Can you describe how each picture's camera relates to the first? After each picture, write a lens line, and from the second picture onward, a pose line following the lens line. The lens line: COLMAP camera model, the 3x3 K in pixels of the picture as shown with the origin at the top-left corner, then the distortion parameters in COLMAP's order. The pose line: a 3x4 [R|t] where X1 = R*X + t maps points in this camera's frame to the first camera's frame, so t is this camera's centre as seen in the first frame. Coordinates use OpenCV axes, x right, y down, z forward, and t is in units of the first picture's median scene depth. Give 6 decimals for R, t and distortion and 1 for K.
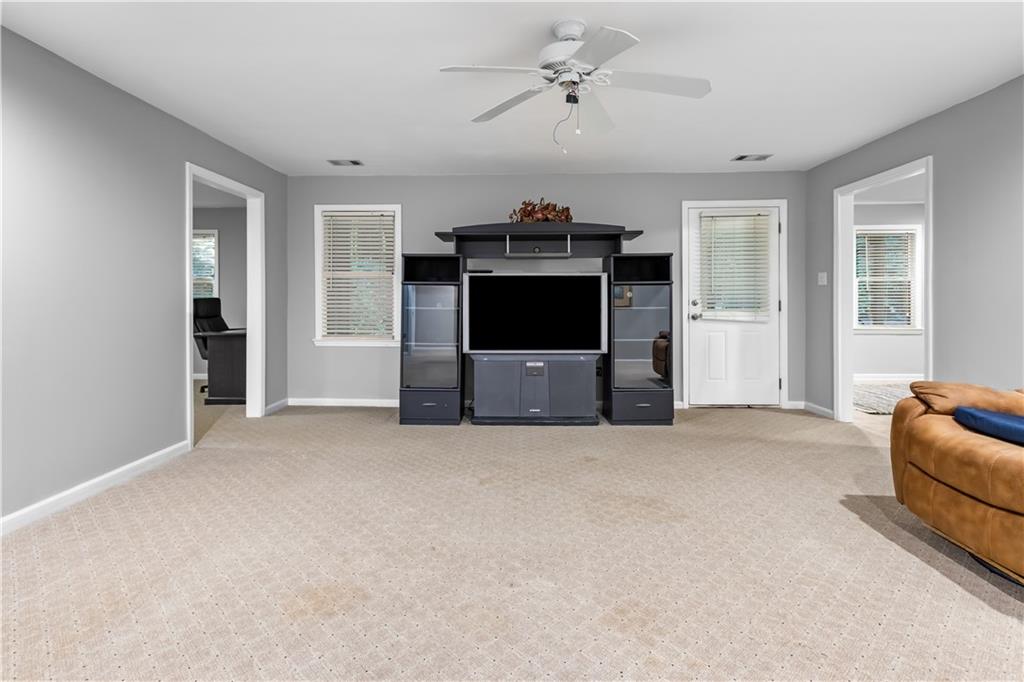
lens RADIAL K [[491.3, 0, 509.6], [0, 491.3, 309.3], [0, 0, 1]] dist [0.000052, 0.000419]
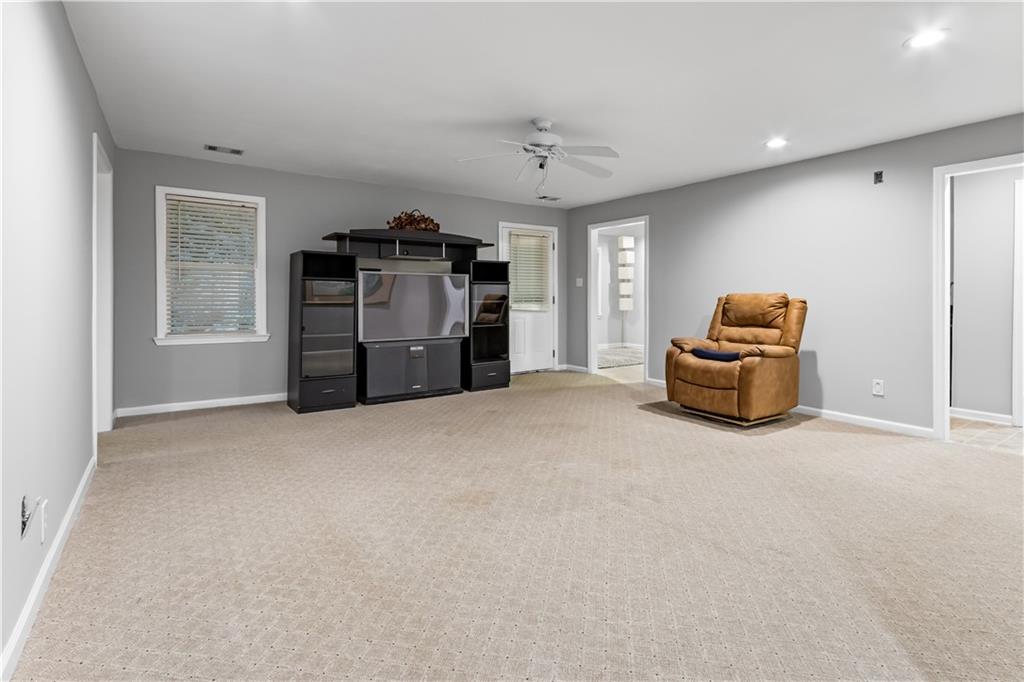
lens RADIAL K [[491.3, 0, 509.6], [0, 491.3, 309.3], [0, 0, 1]] dist [0.000052, 0.000419]
pose [[0.802226, -0.011714, 0.596906, -0.484828], [0.005627, 0.999911, 0.012060, 0.002433], [-0.596994, -0.006316, 0.802221, -0.101199]]
